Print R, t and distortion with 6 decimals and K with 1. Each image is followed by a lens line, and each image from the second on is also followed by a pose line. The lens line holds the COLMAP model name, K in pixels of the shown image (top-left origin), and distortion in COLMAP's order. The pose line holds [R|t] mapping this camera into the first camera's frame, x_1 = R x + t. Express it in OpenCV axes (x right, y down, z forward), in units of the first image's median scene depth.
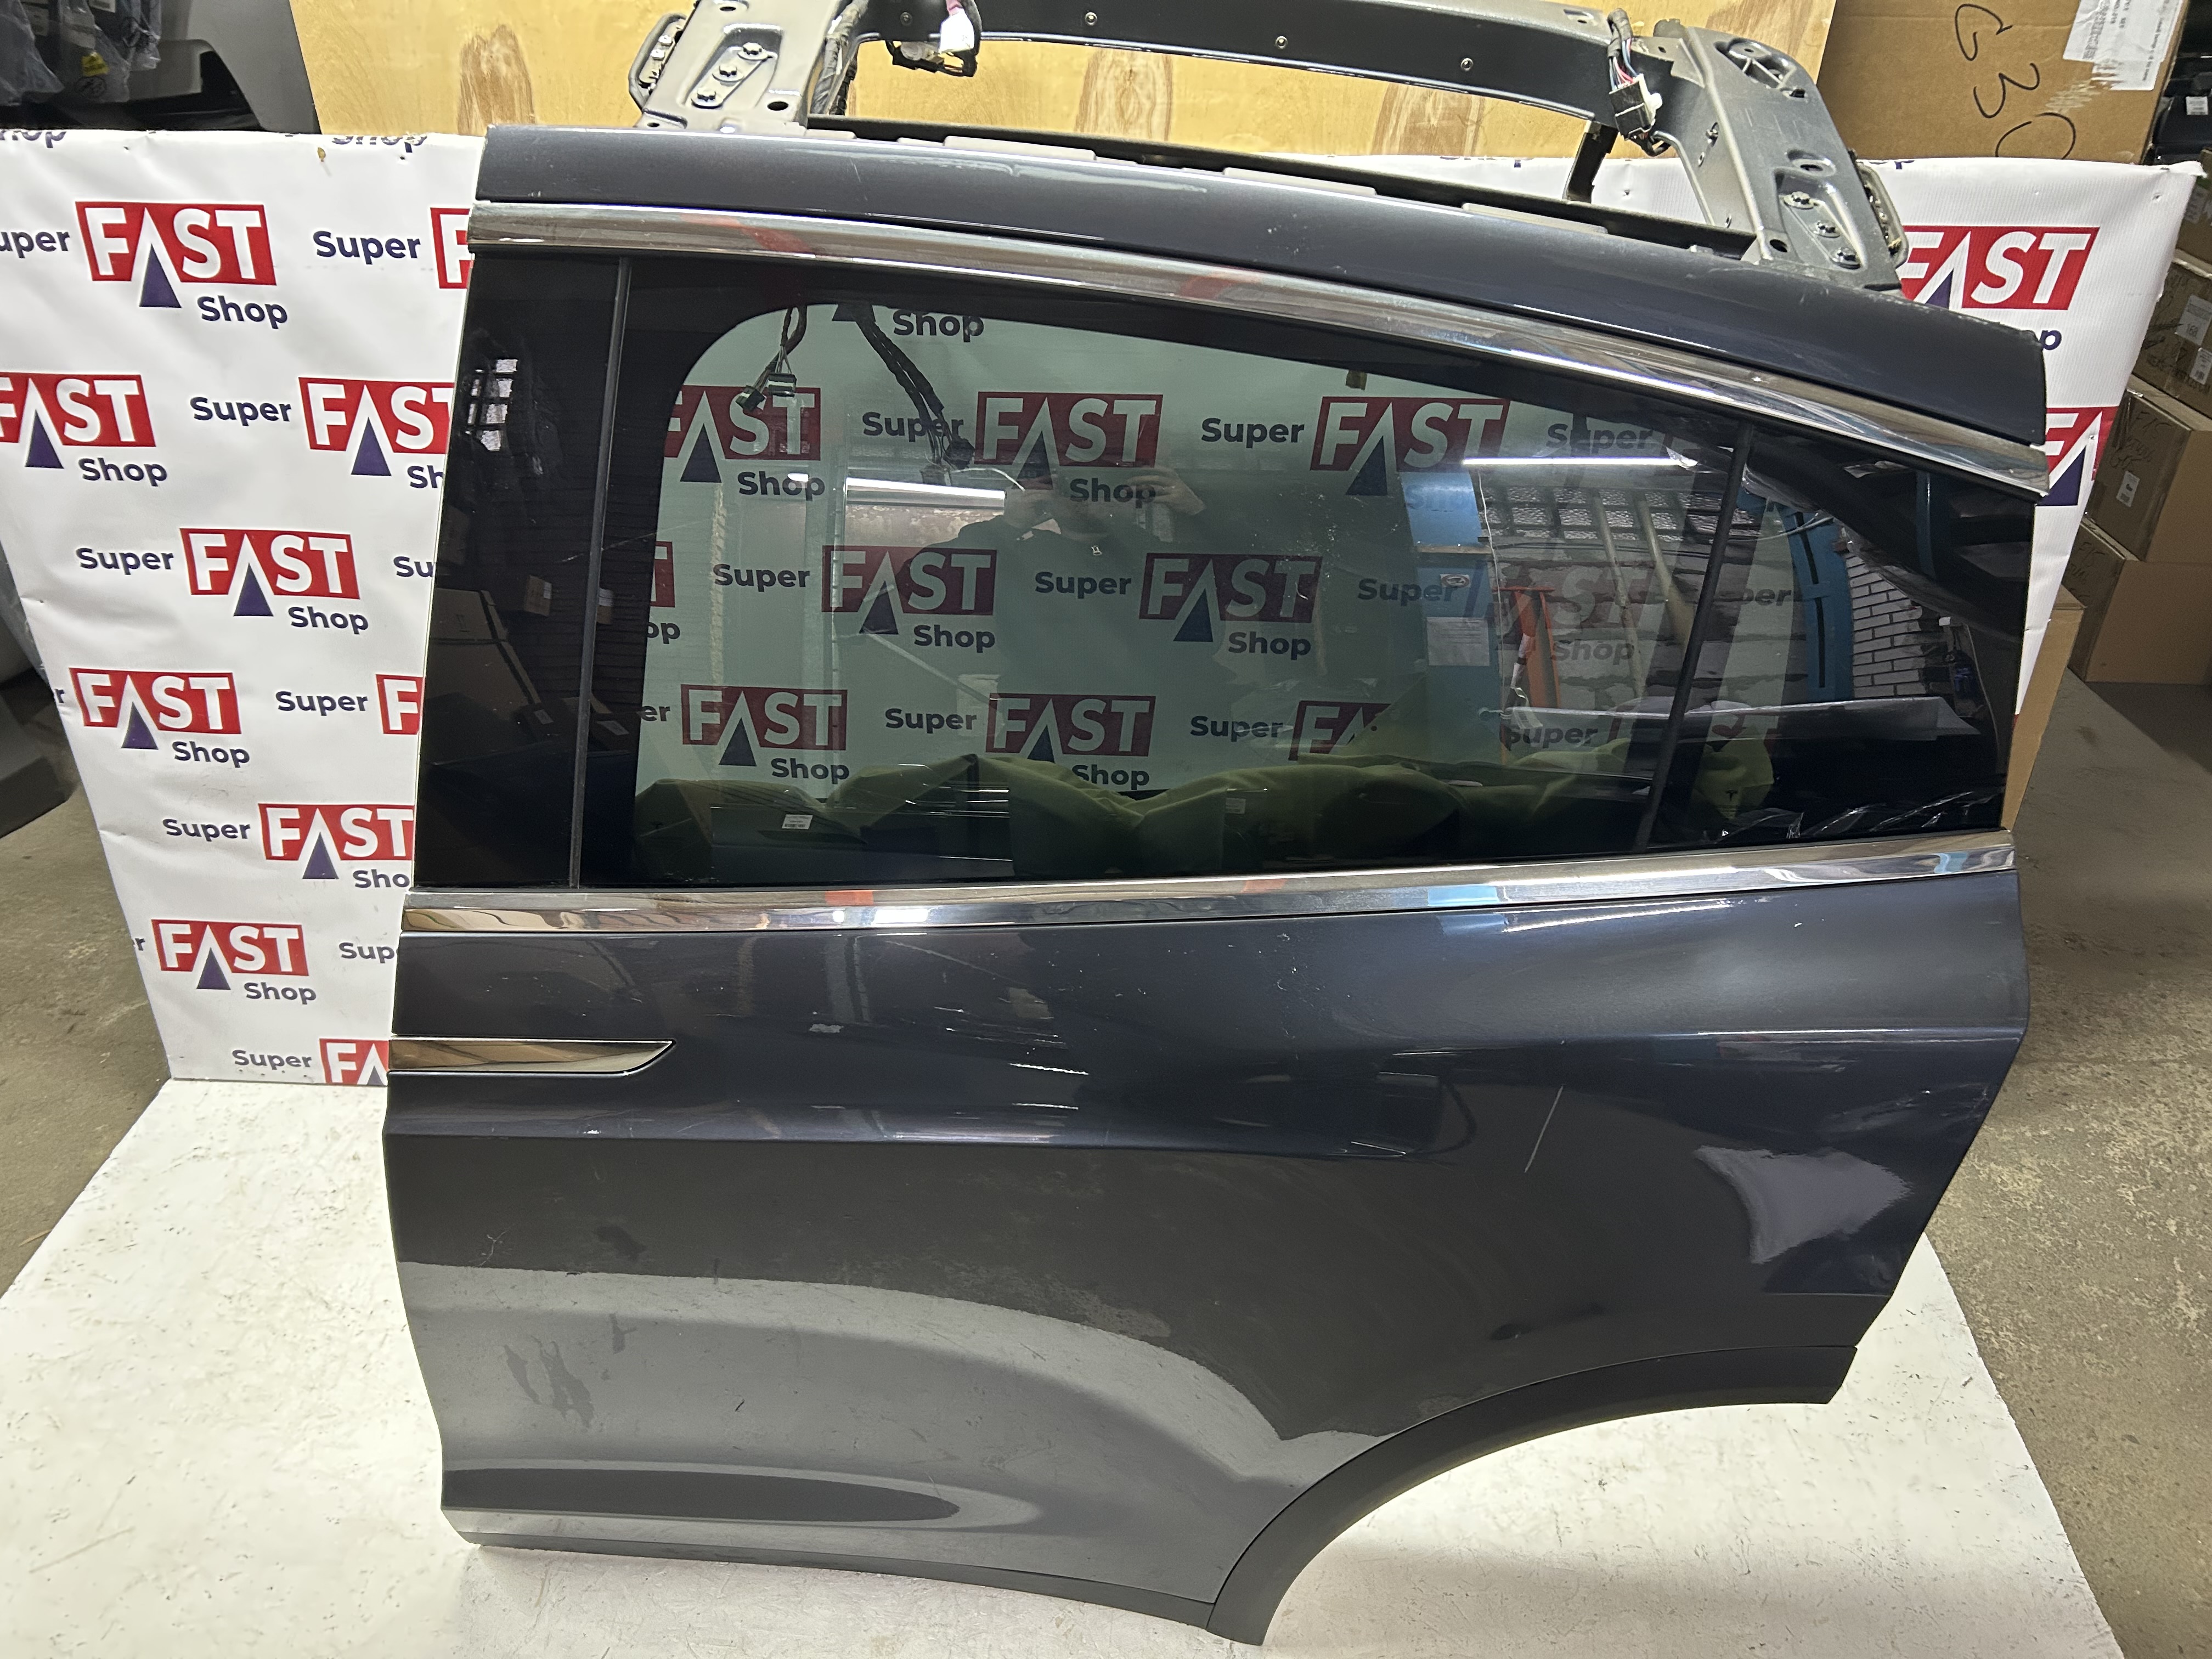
lens RADIAL K [[1686.5, 0, 1098.7], [0, 1686.5, 829.5], [0, 0, 1]] dist [0.032566, -0.045924]
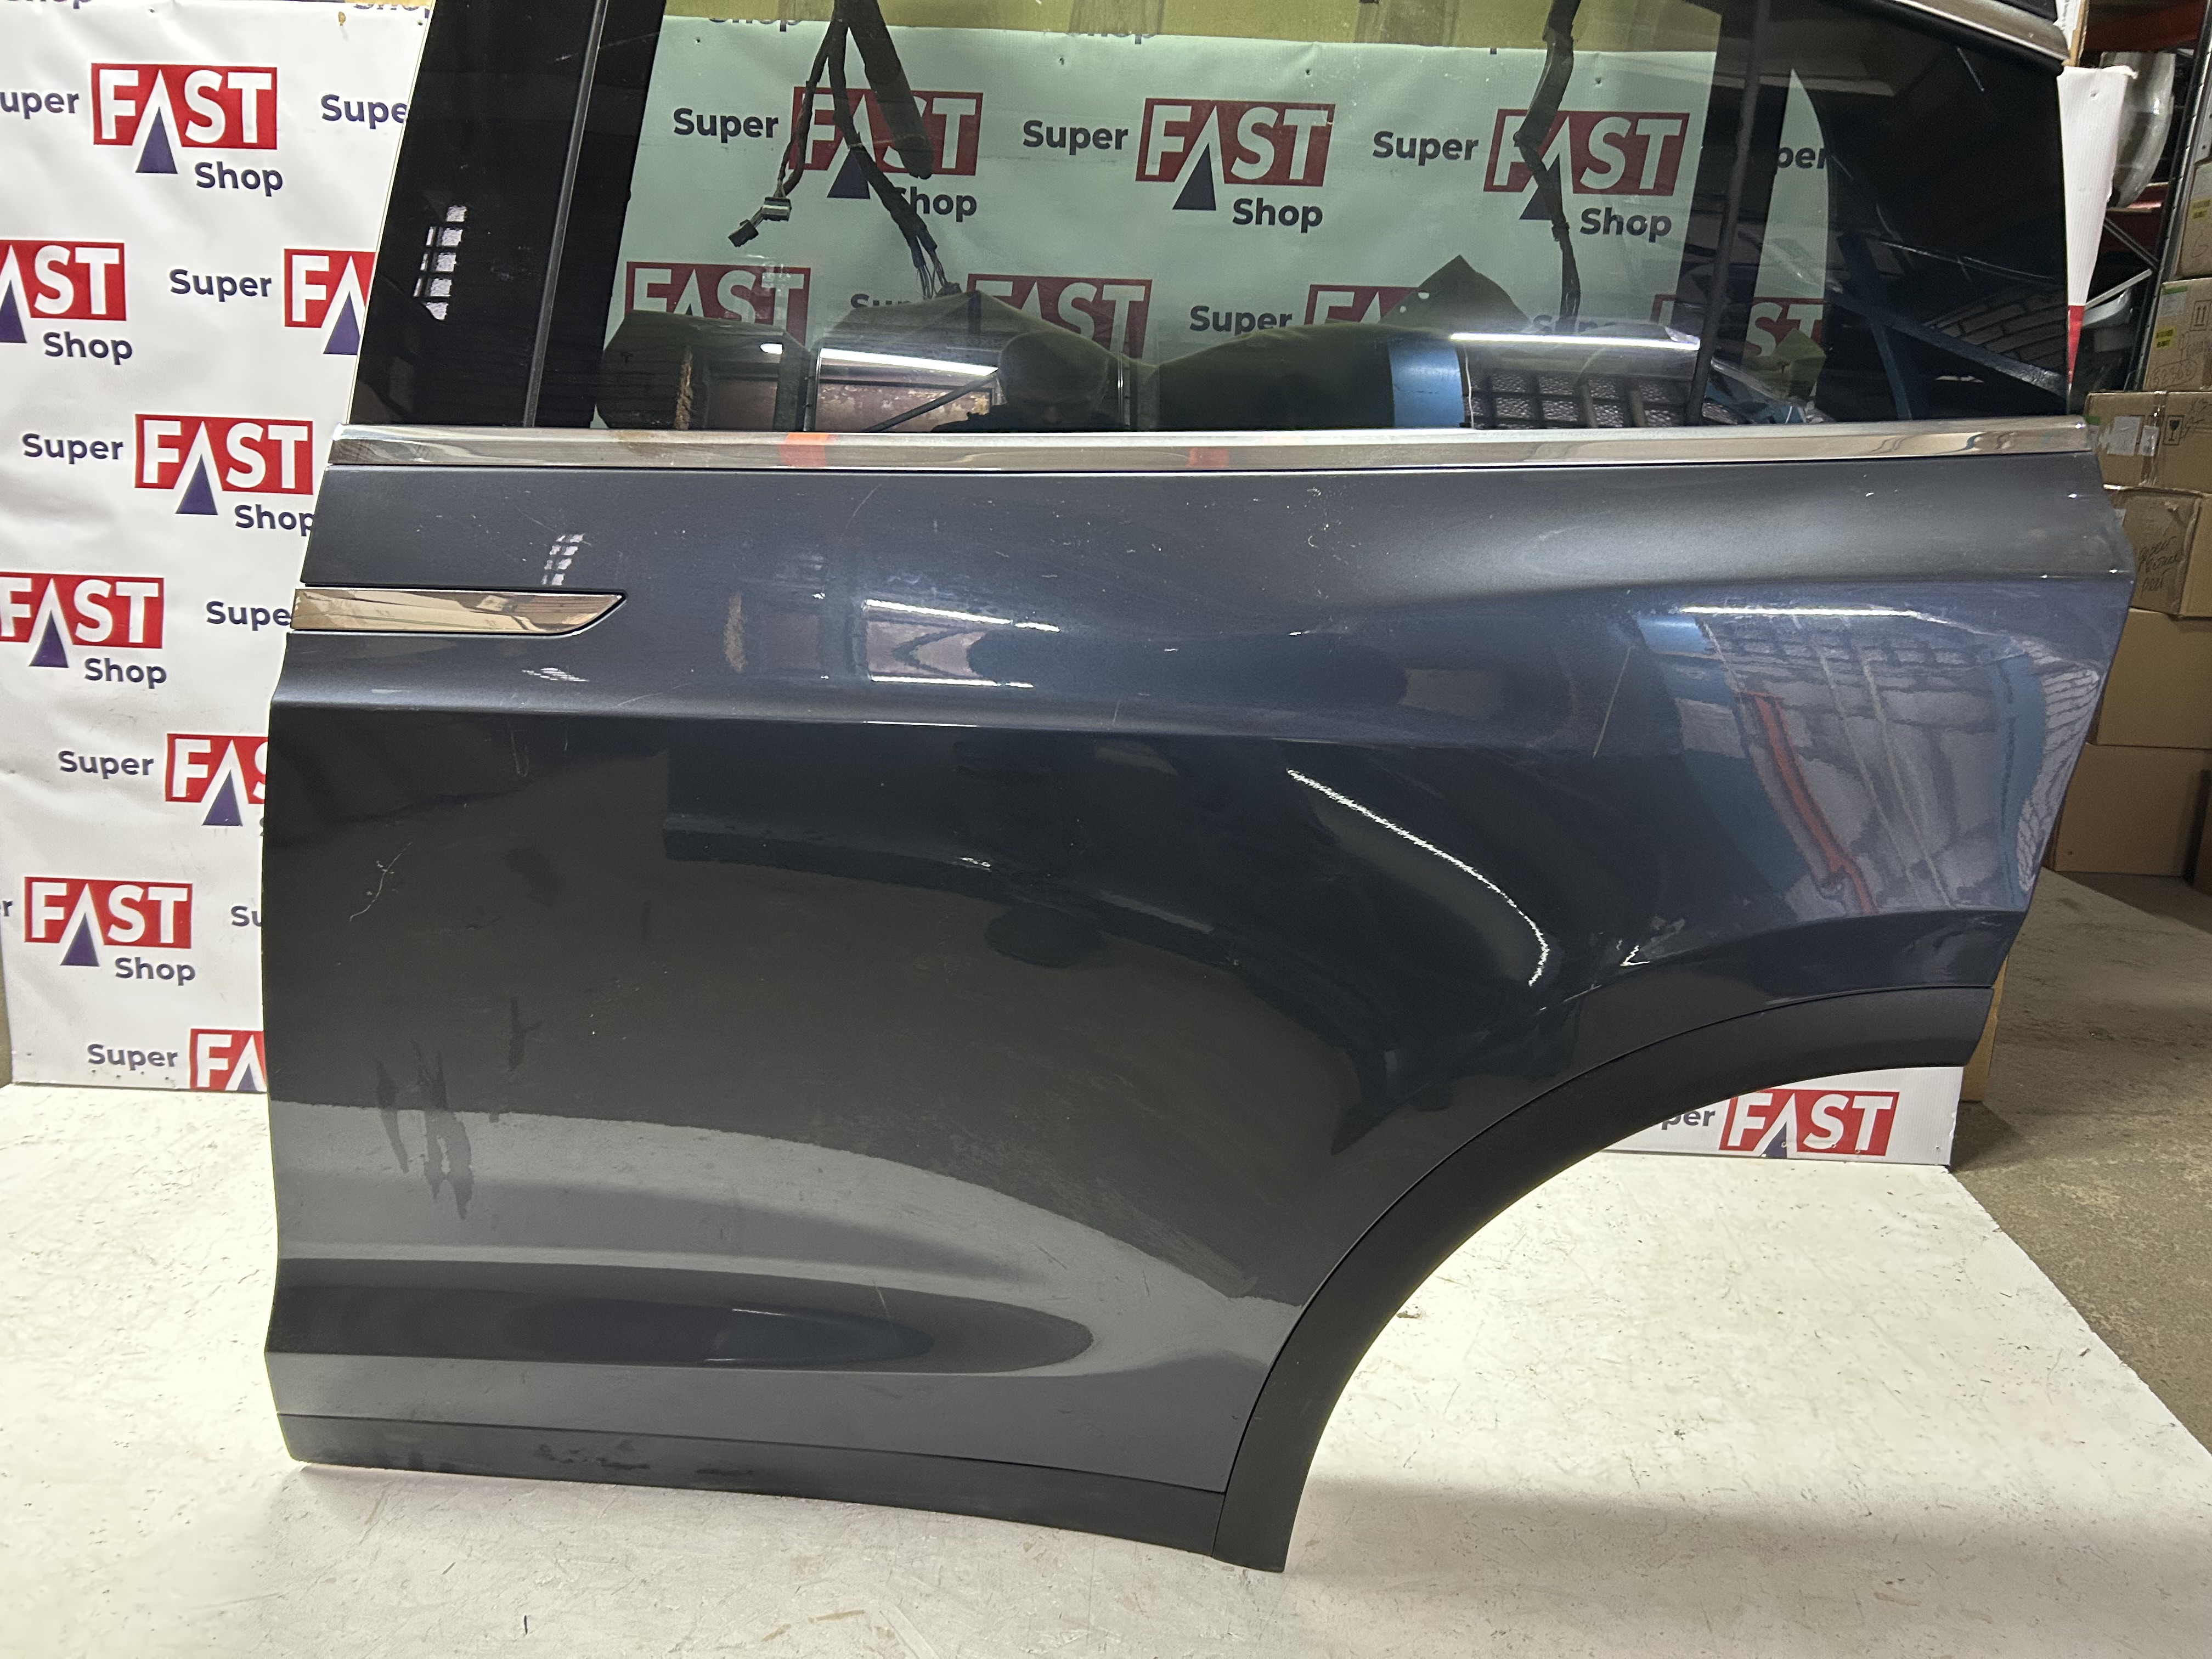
lens RADIAL K [[1686.5, 0, 1088.0], [0, 1686.5, 837.1], [0, 0, 1]] dist [0.032566, -0.045924]
pose [[0.999312, 0.020188, 0.031113, -0.024670], [-0.010383, 0.957616, -0.287861, 0.347702], [-0.035606, 0.287340, 0.957167, 0.130042]]
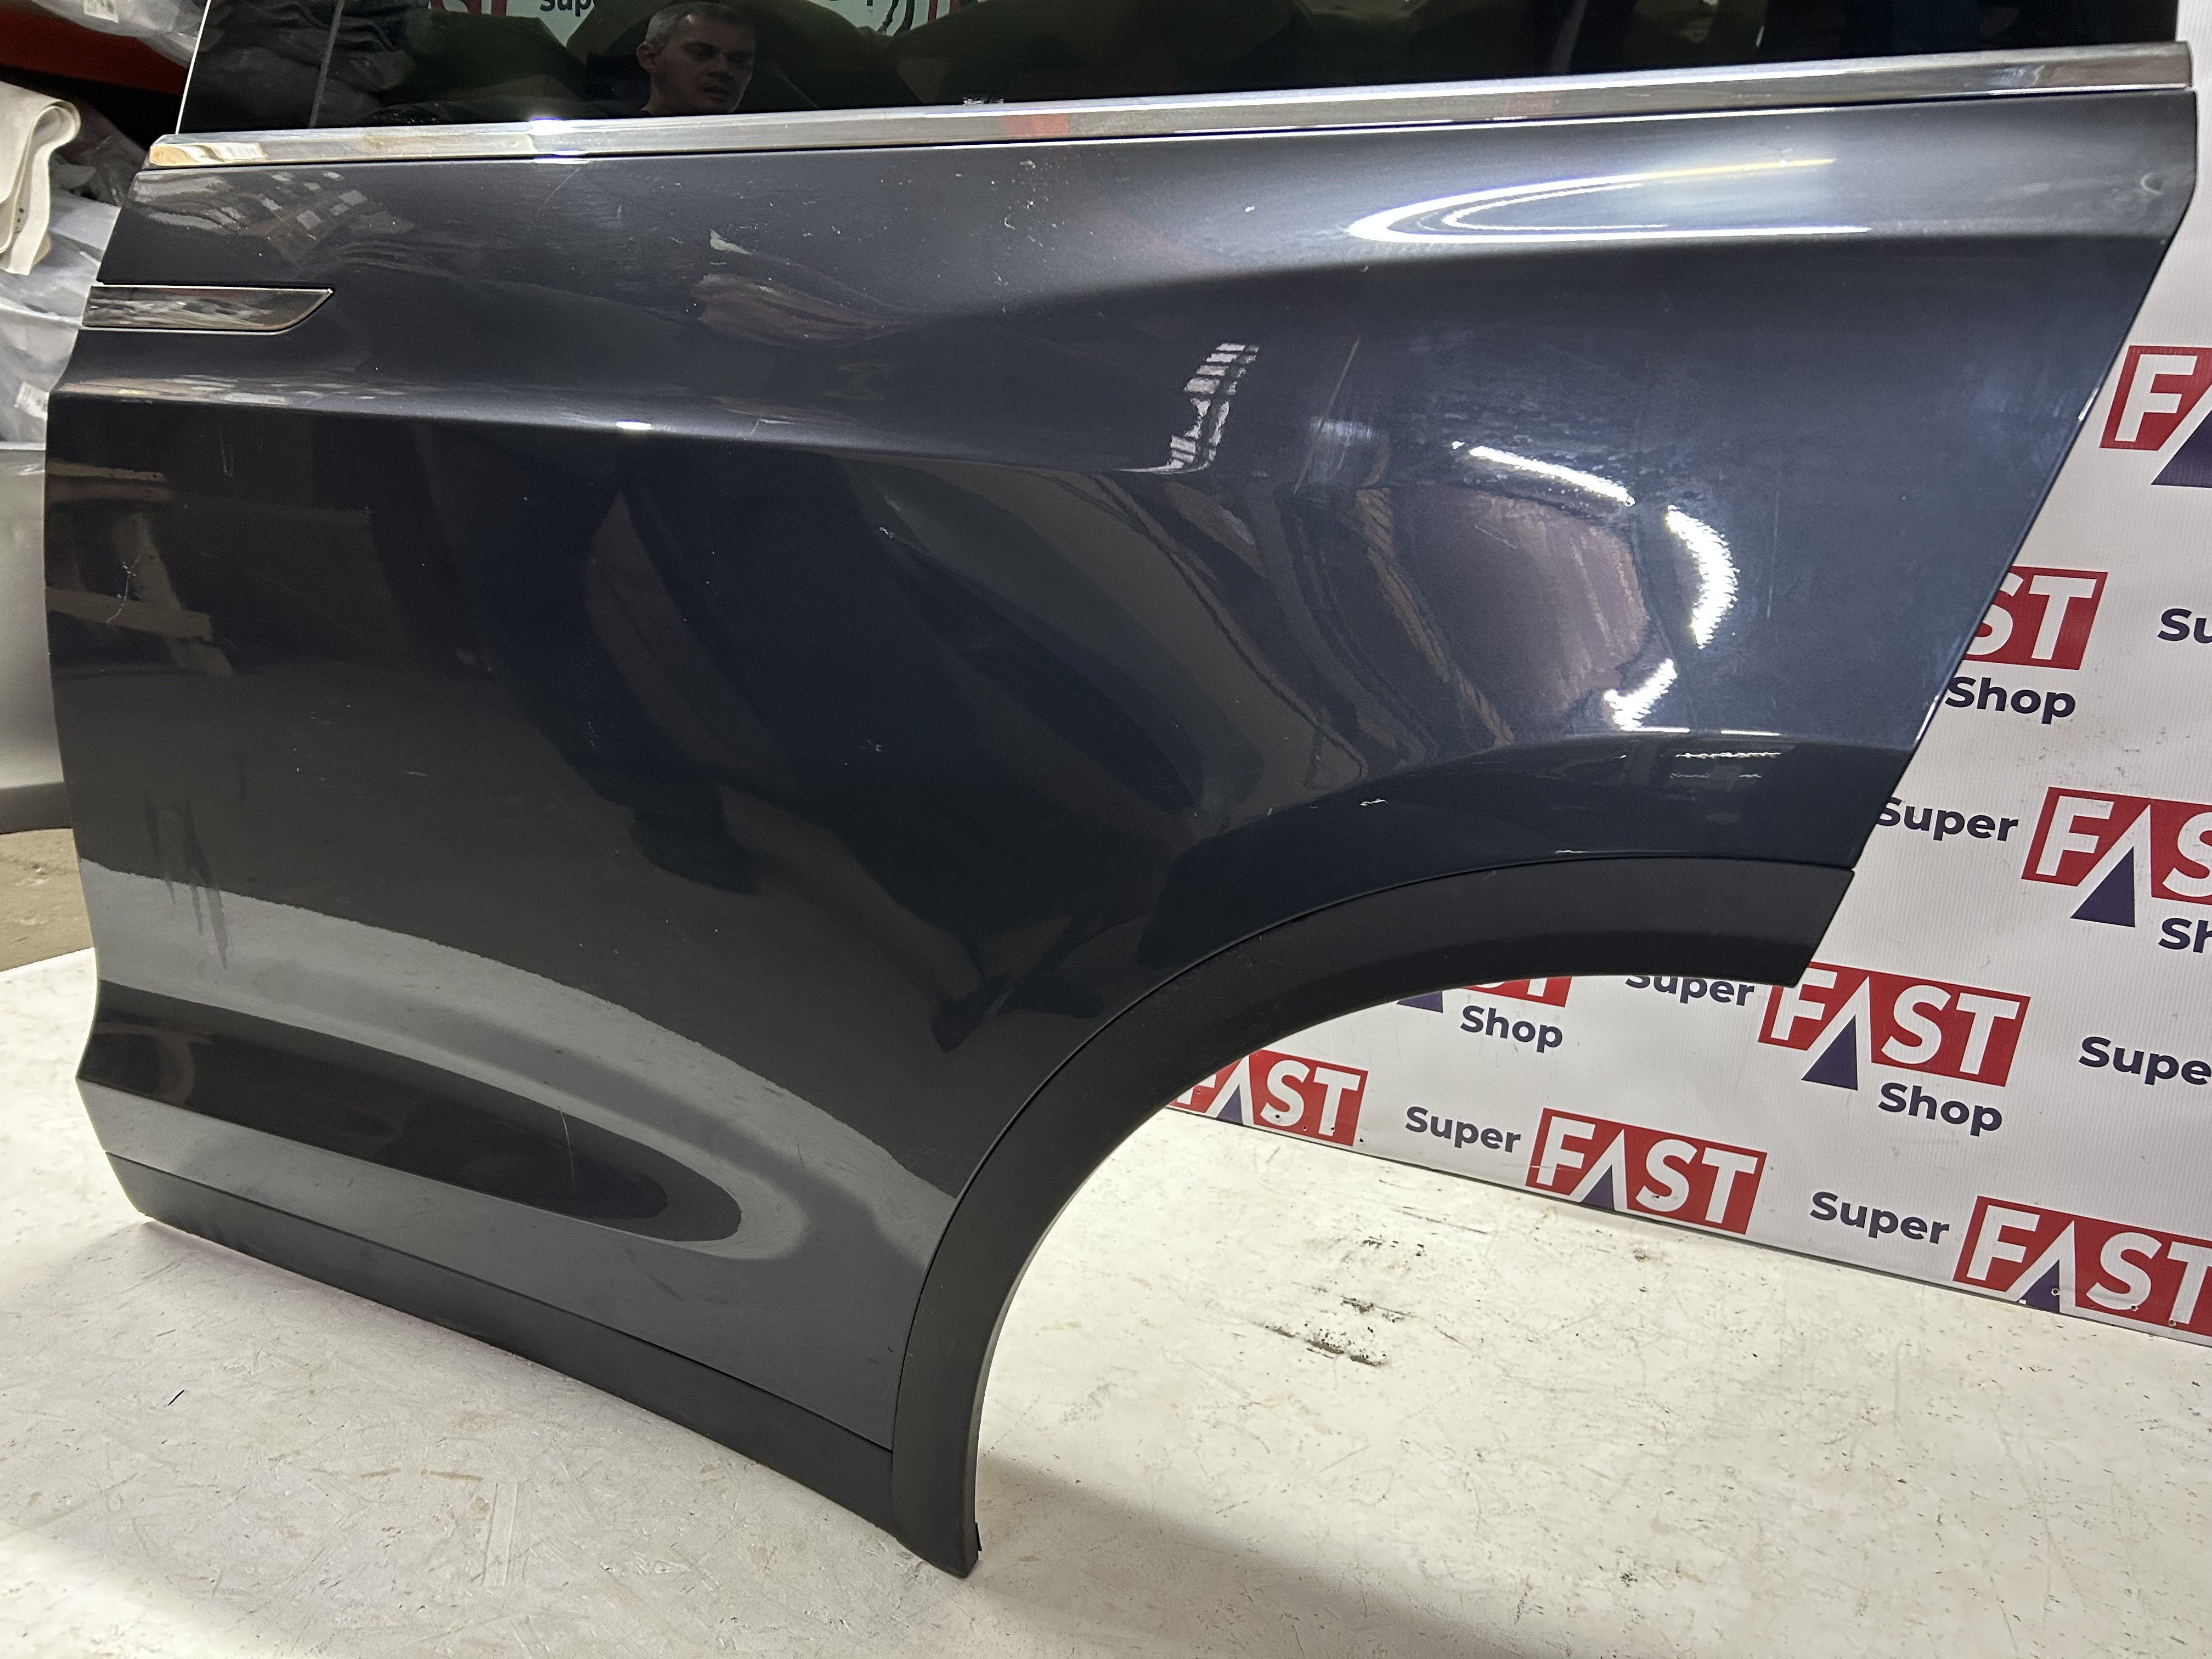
lens RADIAL K [[1686.5, 0, 1121.2], [0, 1686.5, 835.5], [0, 0, 1]] dist [0.032566, -0.045924]
pose [[0.932607, 0.132094, -0.335849, 0.295672], [-0.243583, 0.917059, -0.315706, 0.377640], [0.266290, 0.376237, 0.887432, 0.328014]]
